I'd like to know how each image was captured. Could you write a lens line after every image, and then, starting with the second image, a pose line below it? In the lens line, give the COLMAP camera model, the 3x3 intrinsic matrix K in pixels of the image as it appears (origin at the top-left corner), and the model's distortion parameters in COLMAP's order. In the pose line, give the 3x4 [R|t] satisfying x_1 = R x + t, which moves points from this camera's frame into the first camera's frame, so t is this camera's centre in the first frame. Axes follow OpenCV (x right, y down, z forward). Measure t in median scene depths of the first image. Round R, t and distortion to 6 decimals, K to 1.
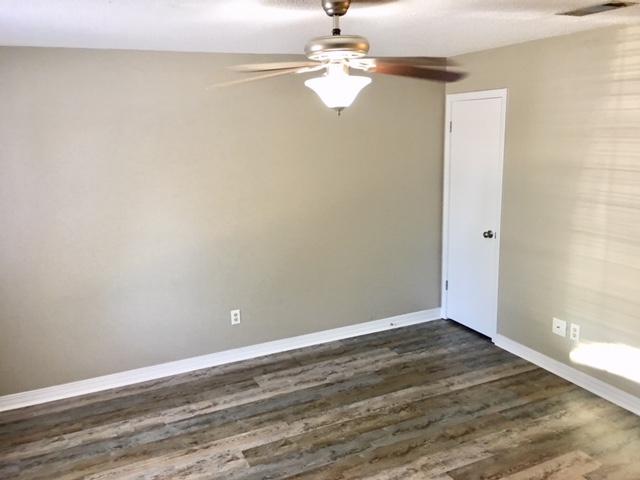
lens RADIAL K [[544.8, 0, 316.8], [0, 544.8, 240.0], [0, 0, 1]] dist [0.066603, -0.106524]
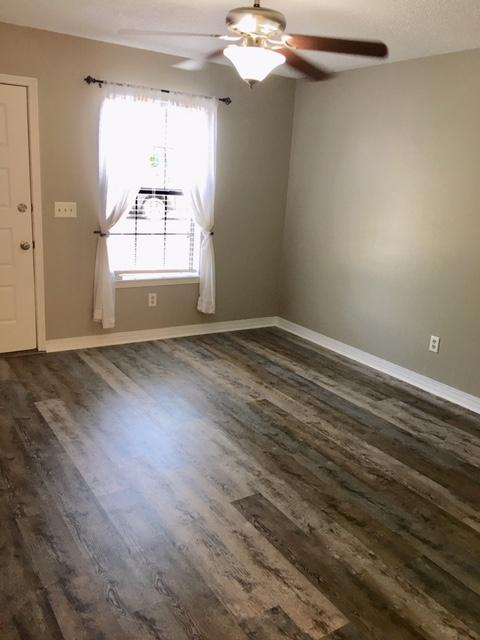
lens RADIAL K [[544.8, 0, 239.2], [0, 544.8, 319.2], [0, 0, 1]] dist [0.066603, -0.106524]
pose [[0.139884, 0.291270, -0.946358, 0.815789], [-0.271321, 0.930450, 0.246269, -0.044769], [0.952270, 0.222317, 0.209182, 0.587018]]
